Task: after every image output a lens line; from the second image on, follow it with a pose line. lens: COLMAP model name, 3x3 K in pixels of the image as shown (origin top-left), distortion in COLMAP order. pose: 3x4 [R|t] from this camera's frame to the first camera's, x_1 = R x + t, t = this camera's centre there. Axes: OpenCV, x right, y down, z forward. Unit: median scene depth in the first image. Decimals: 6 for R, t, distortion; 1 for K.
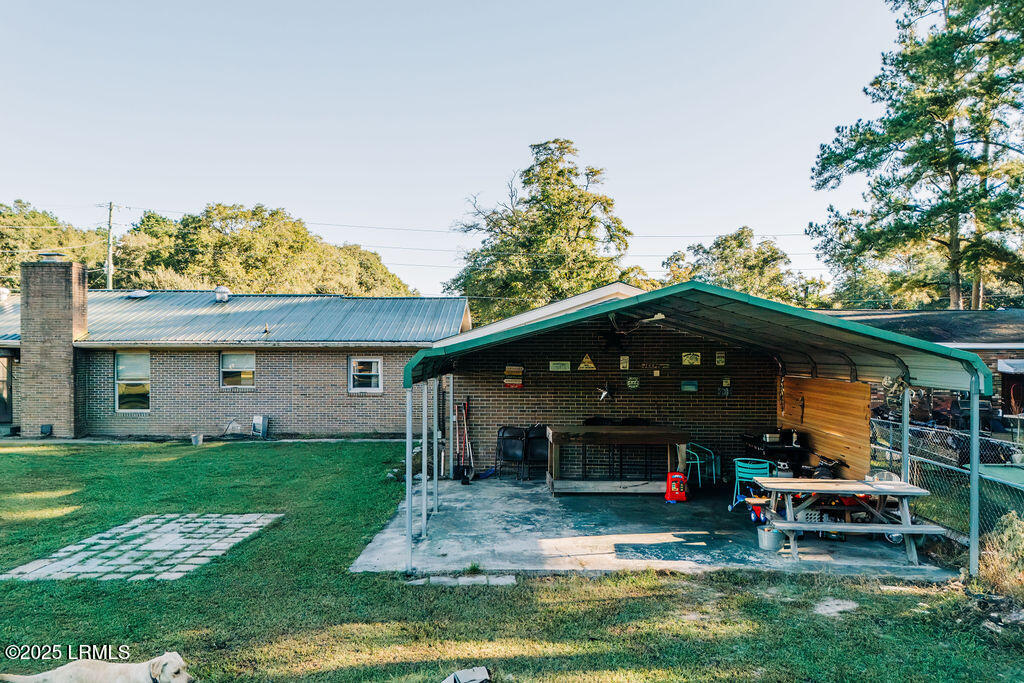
lens RADIAL K [[760.0, 0, 494.5], [0, 760.0, 366.4], [0, 0, 1]] dist [0.057369, -0.042196]
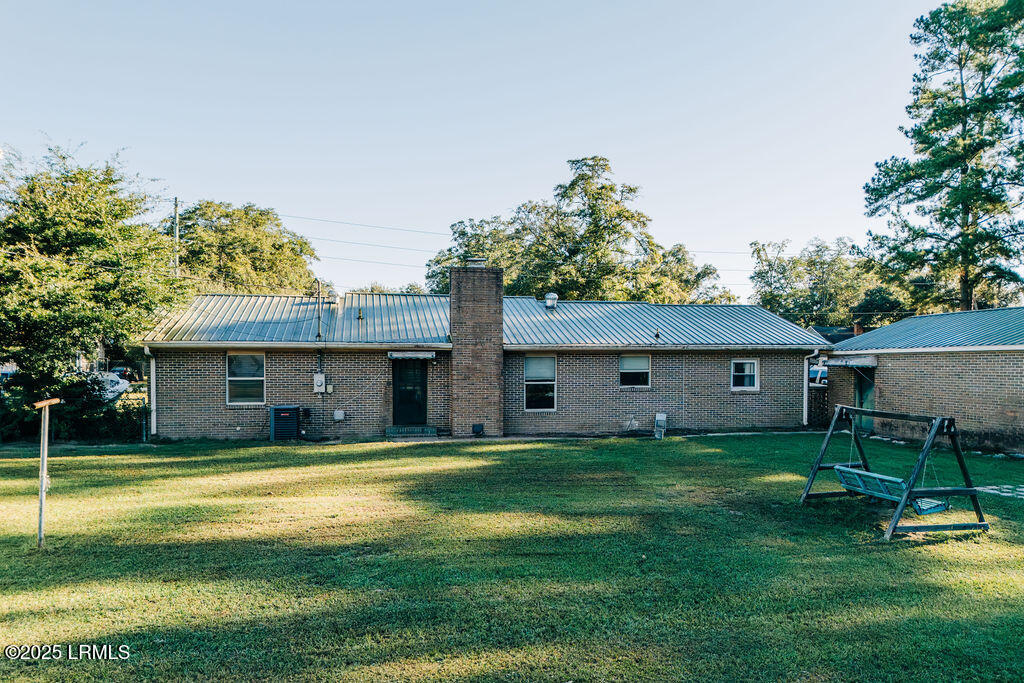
lens RADIAL K [[760.0, 0, 528.6], [0, 760.0, 371.3], [0, 0, 1]] dist [0.057369, -0.042196]
pose [[0.974570, -0.004048, 0.224048, -0.473984], [0.005036, 0.999980, -0.003838, 0.005482], [-0.224028, 0.004868, 0.974571, -0.009890]]
